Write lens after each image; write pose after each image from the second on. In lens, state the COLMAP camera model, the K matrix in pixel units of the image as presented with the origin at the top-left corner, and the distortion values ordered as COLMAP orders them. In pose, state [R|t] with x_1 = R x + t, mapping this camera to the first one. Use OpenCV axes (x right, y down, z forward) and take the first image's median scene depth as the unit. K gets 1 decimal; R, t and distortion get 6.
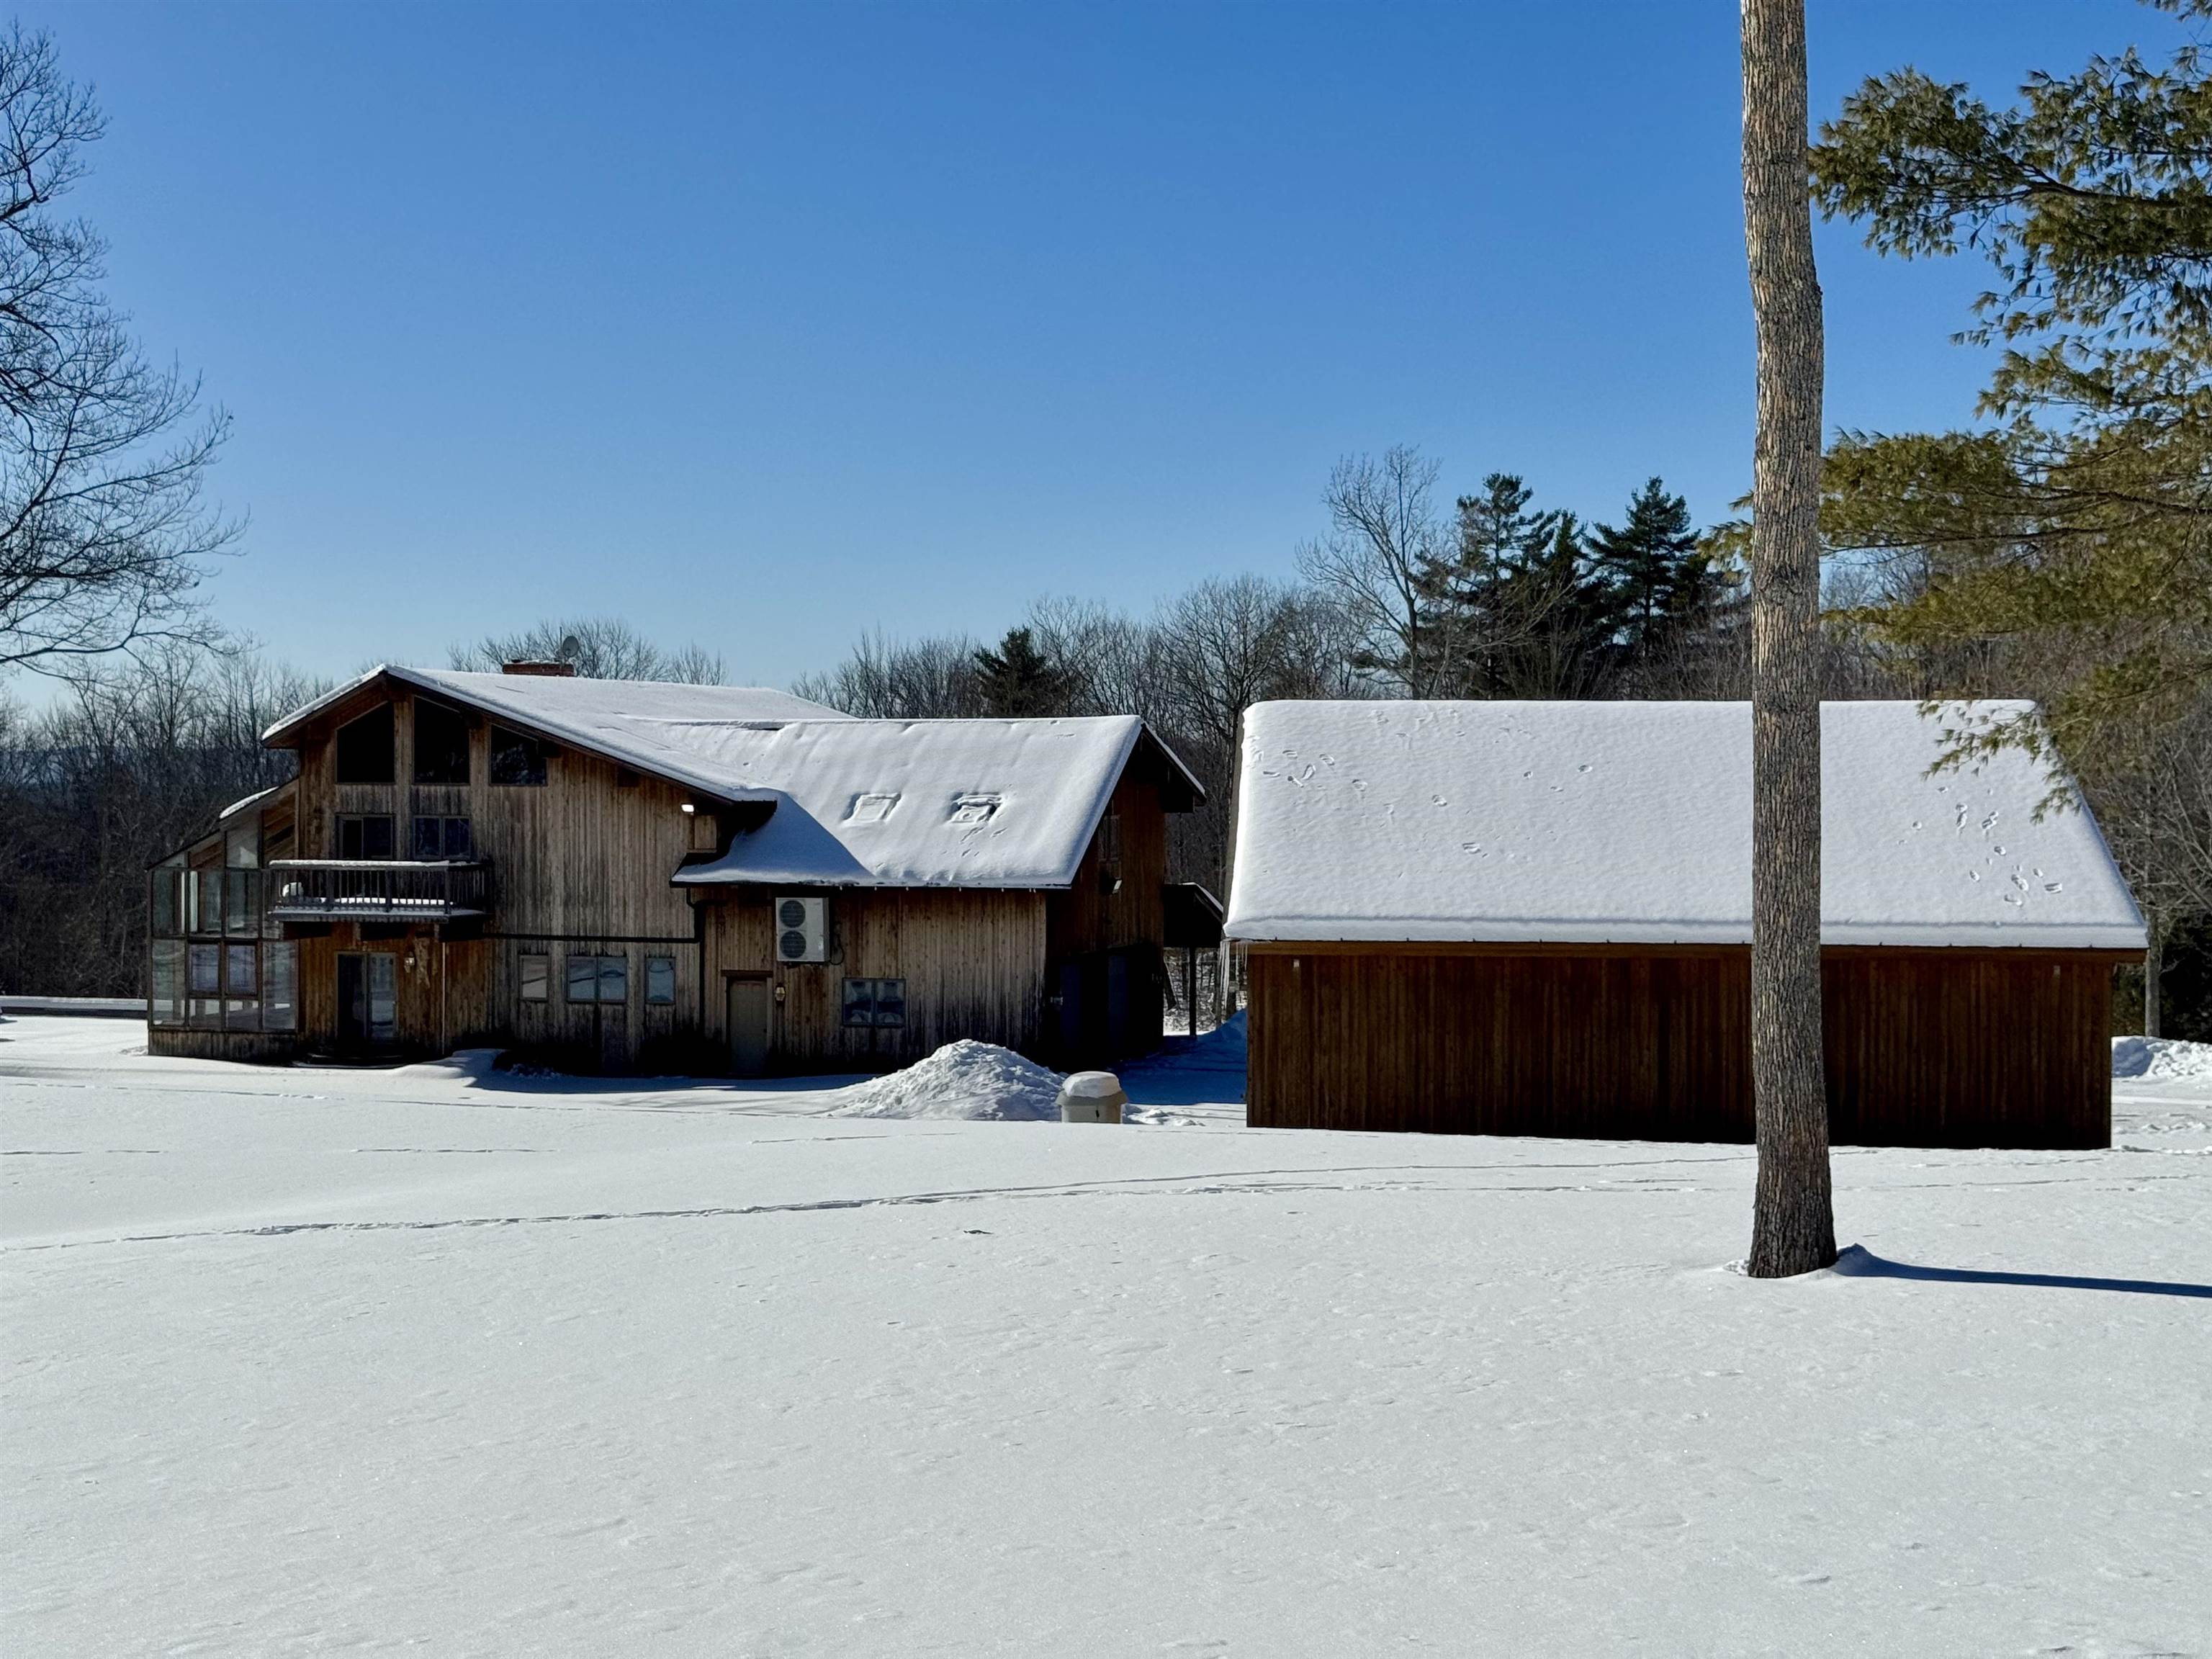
lens RADIAL K [[3087.9, 0, 1106.0], [0, 3087.9, 829.5], [0, 0, 1]] dist [-0.005349, -0.006023]
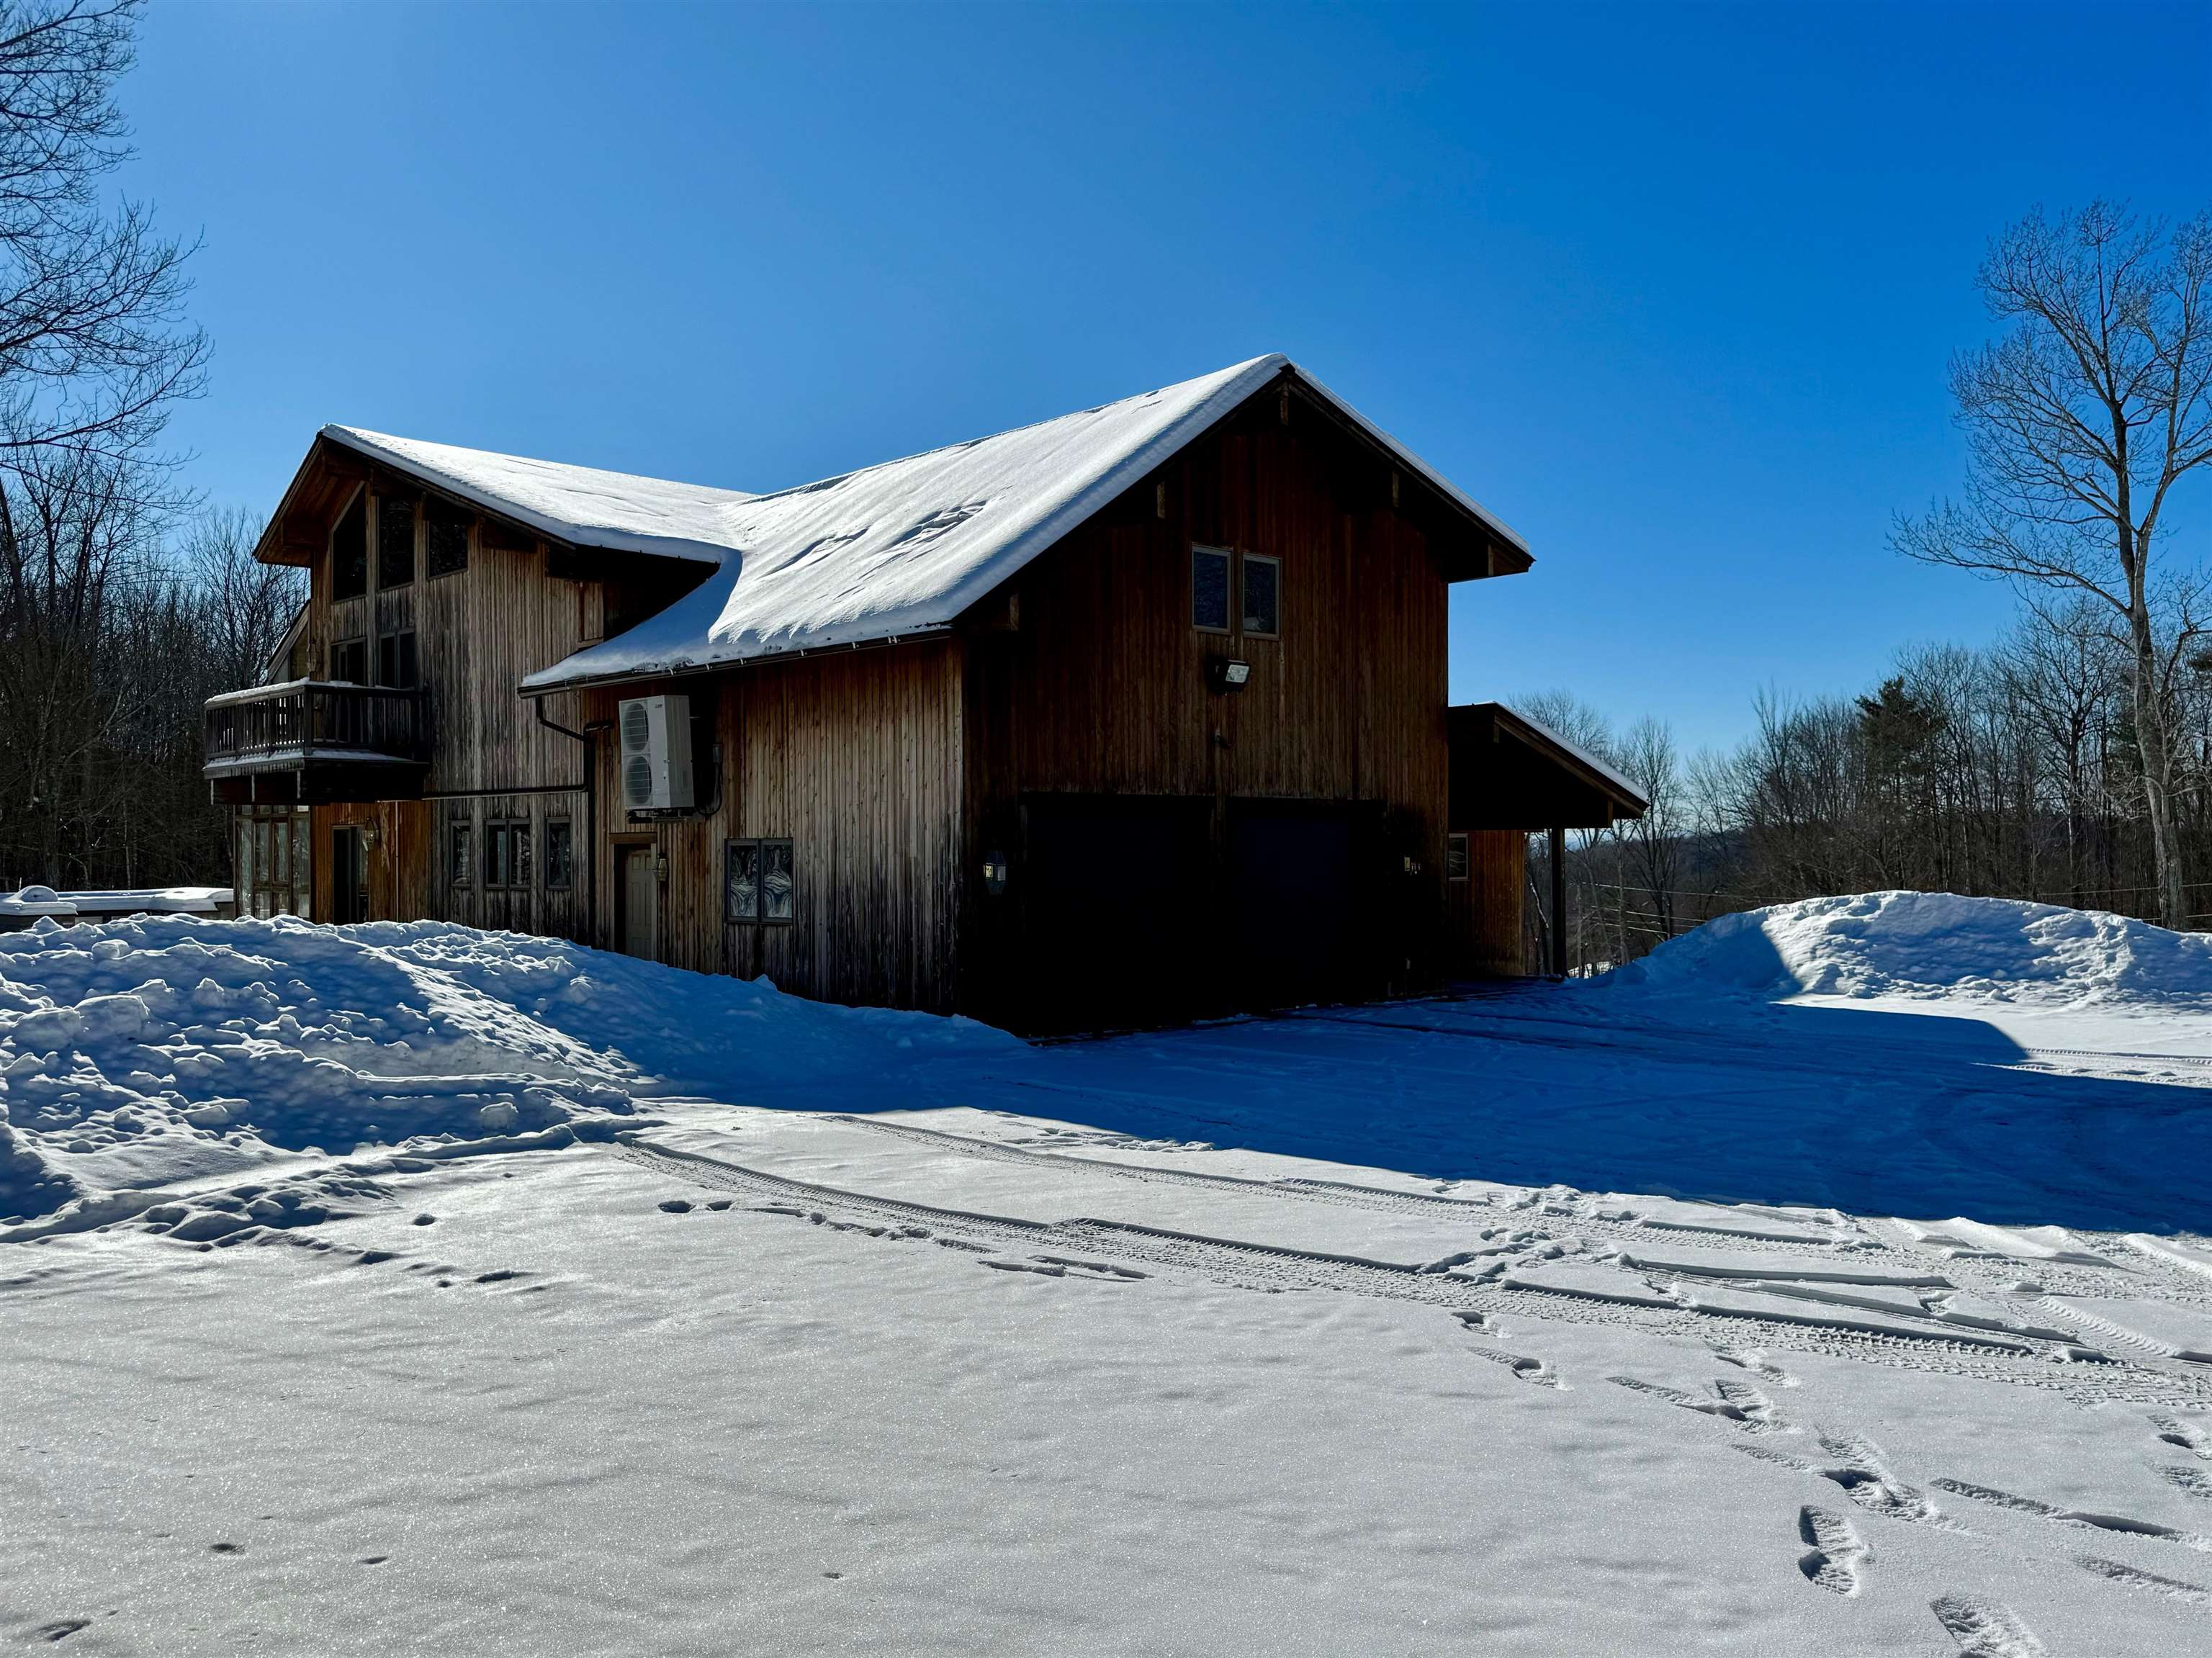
lens RADIAL K [[1778.2, 0, 1106.0], [0, 1778.2, 829.0], [0, 0, 1]] dist [0.007144, 0.001707]
pose [[0.870589, -0.013118, -0.491837, 0.137660], [-0.003903, 0.999429, -0.033565, 0.056618], [0.491996, 0.031141, 0.870040, 0.742491]]
